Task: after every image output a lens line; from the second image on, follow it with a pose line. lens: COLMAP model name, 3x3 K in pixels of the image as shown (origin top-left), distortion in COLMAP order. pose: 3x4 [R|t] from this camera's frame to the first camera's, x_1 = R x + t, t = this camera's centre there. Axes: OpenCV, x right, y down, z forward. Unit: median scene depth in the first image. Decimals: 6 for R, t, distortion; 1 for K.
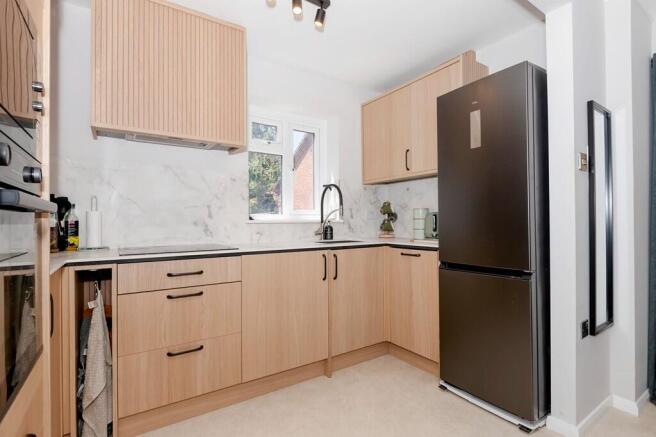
lens RADIAL K [[316.3, 0, 328.0], [0, 316.3, 219.3], [0, 0, 1]] dist [-0.002821, -0.000336]
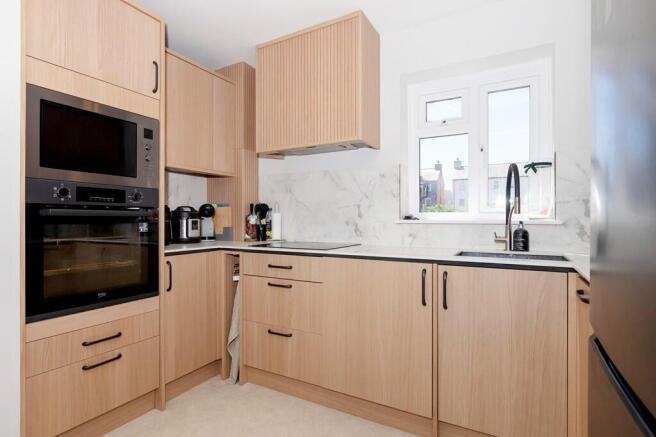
lens RADIAL K [[339.3, 0, 326.7], [0, 339.3, 218.5], [0, 0, 1]] dist [0.006081, 0.000229]
pose [[0.449512, 0.002461, -0.893271, 0.540196], [0.003861, 0.999982, 0.004697, -0.006963], [0.893266, -0.005560, 0.449494, 0.436084]]
